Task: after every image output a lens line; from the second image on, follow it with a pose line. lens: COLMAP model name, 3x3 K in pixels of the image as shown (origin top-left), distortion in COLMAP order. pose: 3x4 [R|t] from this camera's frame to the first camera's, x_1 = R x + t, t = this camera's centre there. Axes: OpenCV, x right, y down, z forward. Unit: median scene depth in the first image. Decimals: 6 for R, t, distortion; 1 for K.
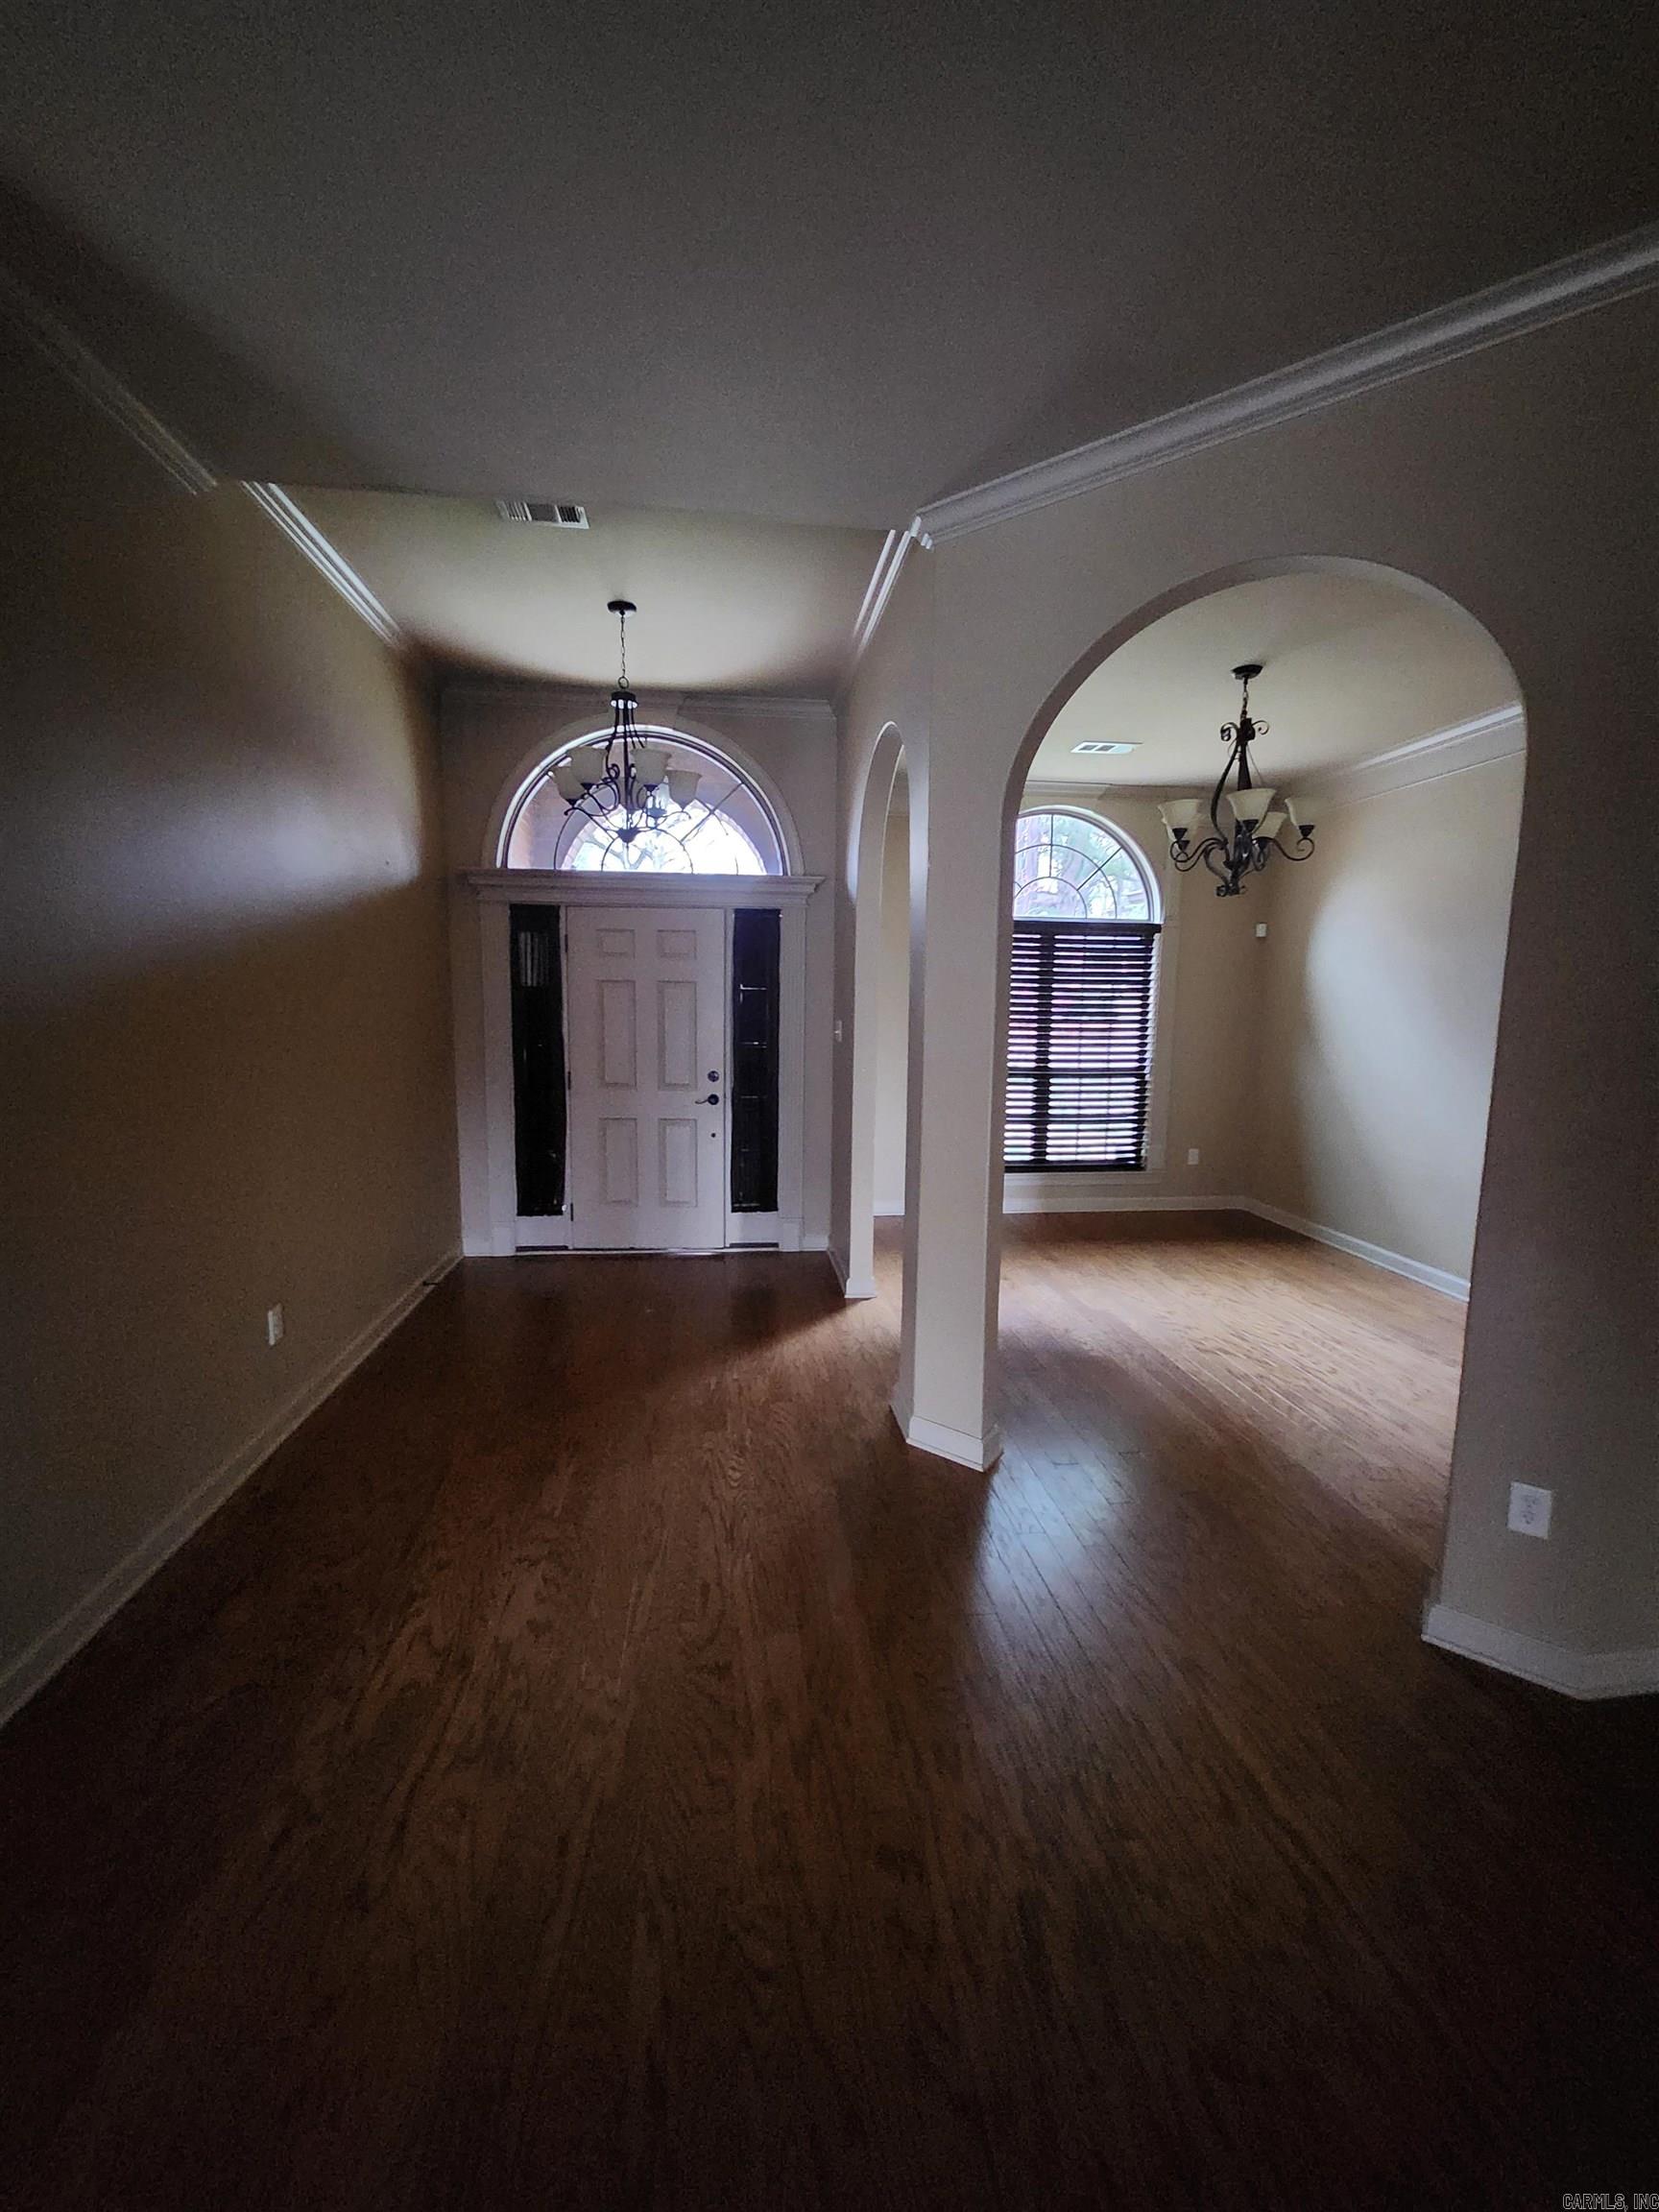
lens RADIAL K [[867.7, 0, 811.8], [0, 867.7, 1101.6], [0, 0, 1]] dist [-0.000182, 0.000113]
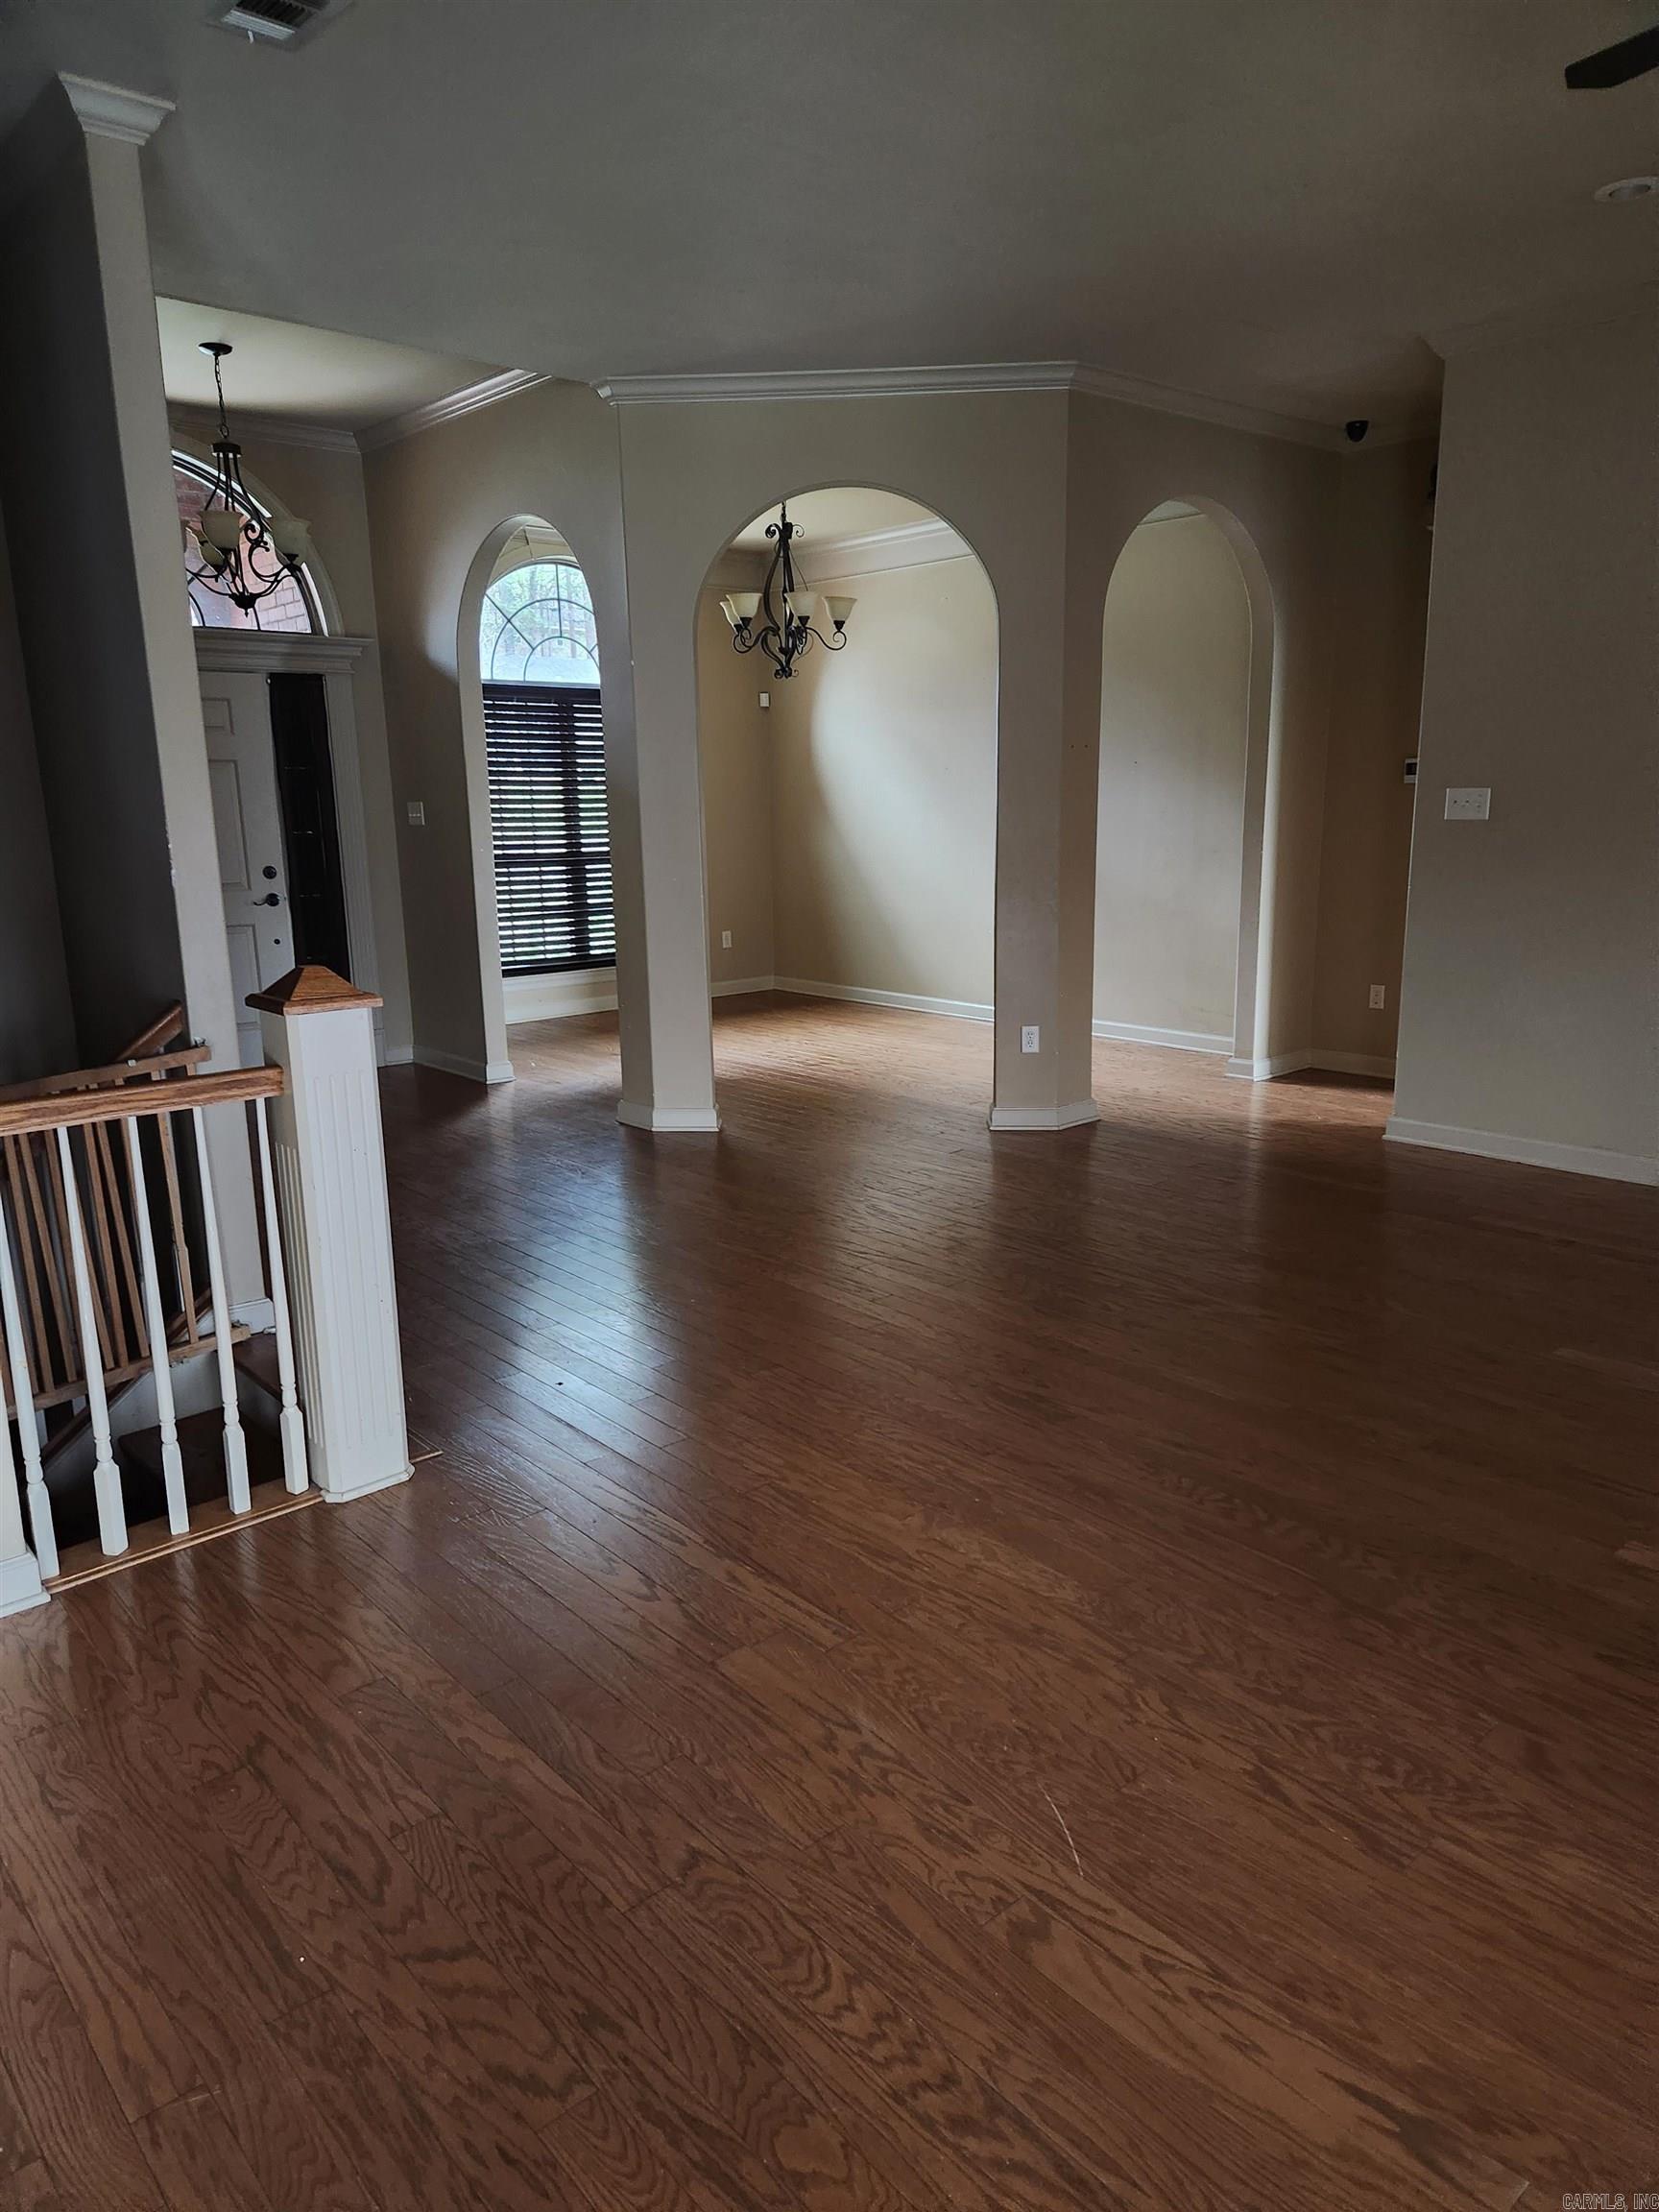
lens RADIAL K [[1478.0, 0, 829.5], [0, 1478.0, 1106.0], [0, 0, 1]] dist [0.002457, 0.000693]
pose [[0.819502, -0.141004, 0.555459, -0.504925], [0.085442, 0.988487, 0.124871, 0.064024], [-0.566671, -0.054872, 0.822115, -0.530566]]
